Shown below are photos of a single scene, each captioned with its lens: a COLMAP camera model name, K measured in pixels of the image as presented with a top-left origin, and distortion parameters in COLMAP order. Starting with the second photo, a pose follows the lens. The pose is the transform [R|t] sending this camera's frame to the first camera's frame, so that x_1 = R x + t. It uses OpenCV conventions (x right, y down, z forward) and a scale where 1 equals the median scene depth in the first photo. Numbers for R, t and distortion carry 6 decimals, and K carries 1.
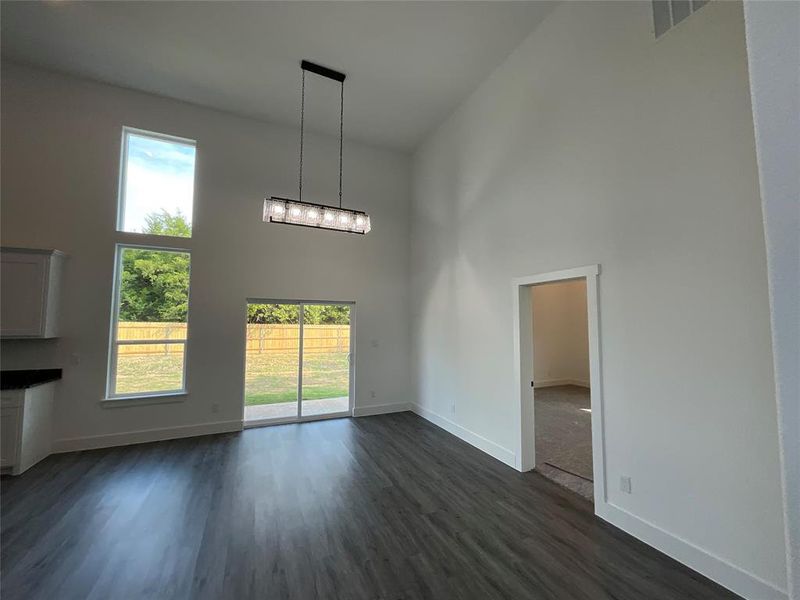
lens RADIAL K [[319.1, 0, 397.3], [0, 319.1, 301.5], [0, 0, 1]] dist [-0.001515, -0.000024]
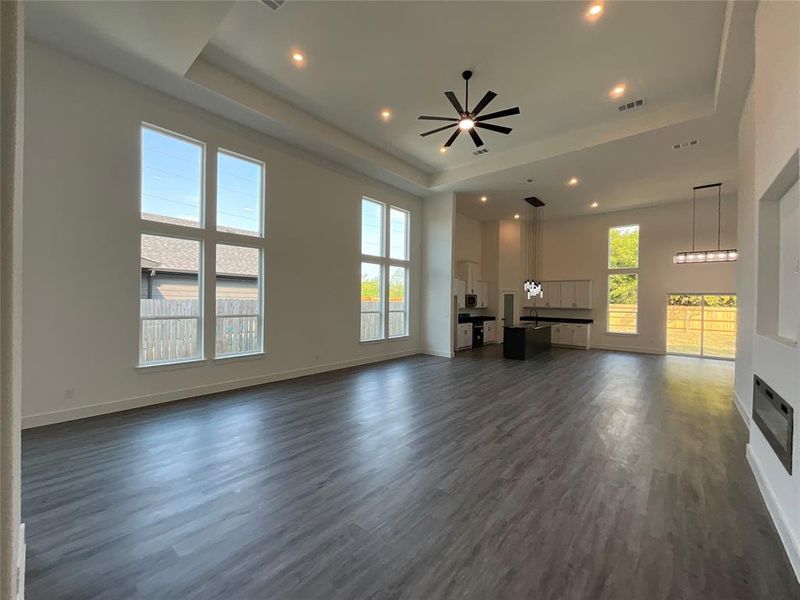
lens RADIAL K [[319.1, 0, 399.0], [0, 319.1, 301.6], [0, 0, 1]] dist [-0.001515, -0.000024]
pose [[0.405755, 0.008393, -0.913943, 0.779349], [0.044526, 0.998589, 0.028939, -0.101260], [0.912897, -0.052437, 0.404809, -1.563288]]
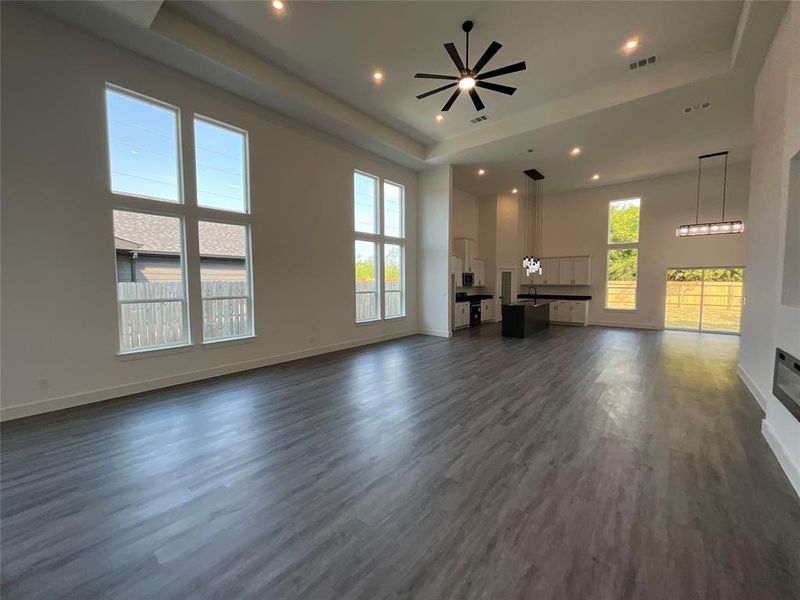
lens RADIAL K [[319.1, 0, 399.4], [0, 319.1, 301.8], [0, 0, 1]] dist [-0.001515, -0.000024]
pose [[0.423893, 0.054872, -0.904048, 0.716556], [0.061547, 0.994111, 0.089197, -0.088272], [0.903619, -0.093452, 0.418020, -1.549135]]
